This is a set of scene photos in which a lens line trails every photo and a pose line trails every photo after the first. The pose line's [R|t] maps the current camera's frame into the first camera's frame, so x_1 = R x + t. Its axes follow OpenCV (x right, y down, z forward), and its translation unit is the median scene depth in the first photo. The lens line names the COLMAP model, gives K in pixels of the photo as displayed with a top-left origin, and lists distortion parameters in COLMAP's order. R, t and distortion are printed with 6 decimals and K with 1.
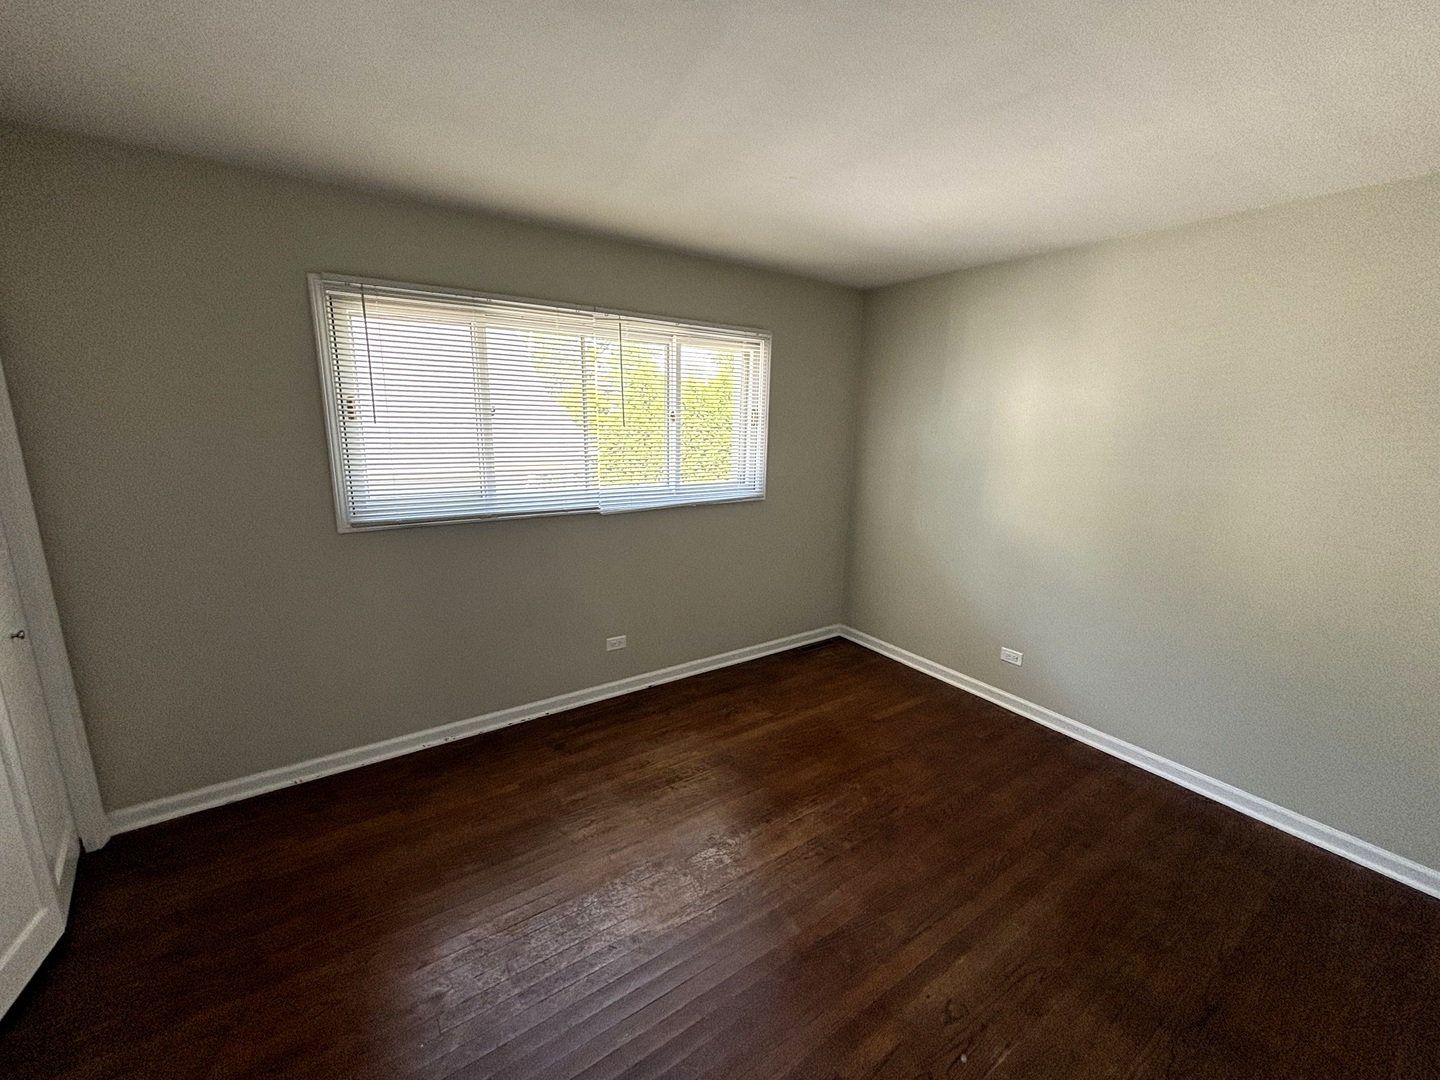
lens RADIAL K [[584.6, 0, 718.8], [0, 584.6, 545.2], [0, 0, 1]] dist [0.000788, -0.000062]
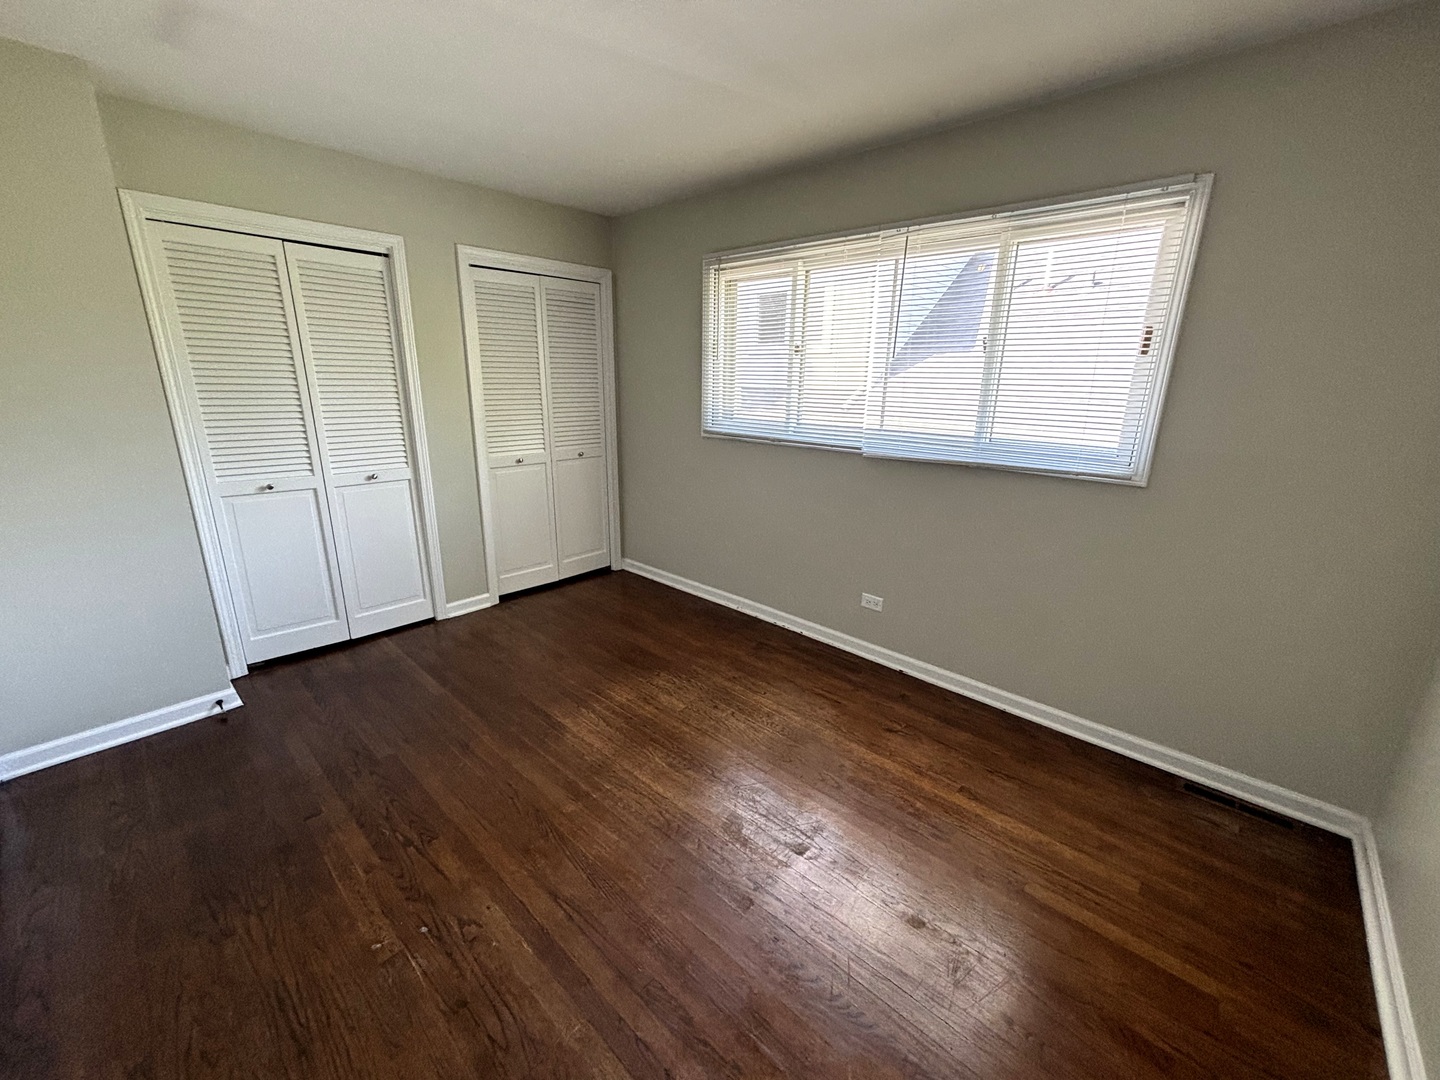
lens RADIAL K [[584.6, 0, 718.8], [0, 584.6, 545.2], [0, 0, 1]] dist [0.000788, -0.000062]
pose [[0.202538, 0.256878, -0.944983, 0.669124], [-0.221752, 0.951947, 0.211243, -0.062527], [0.953837, 0.166767, 0.249769, 0.560001]]
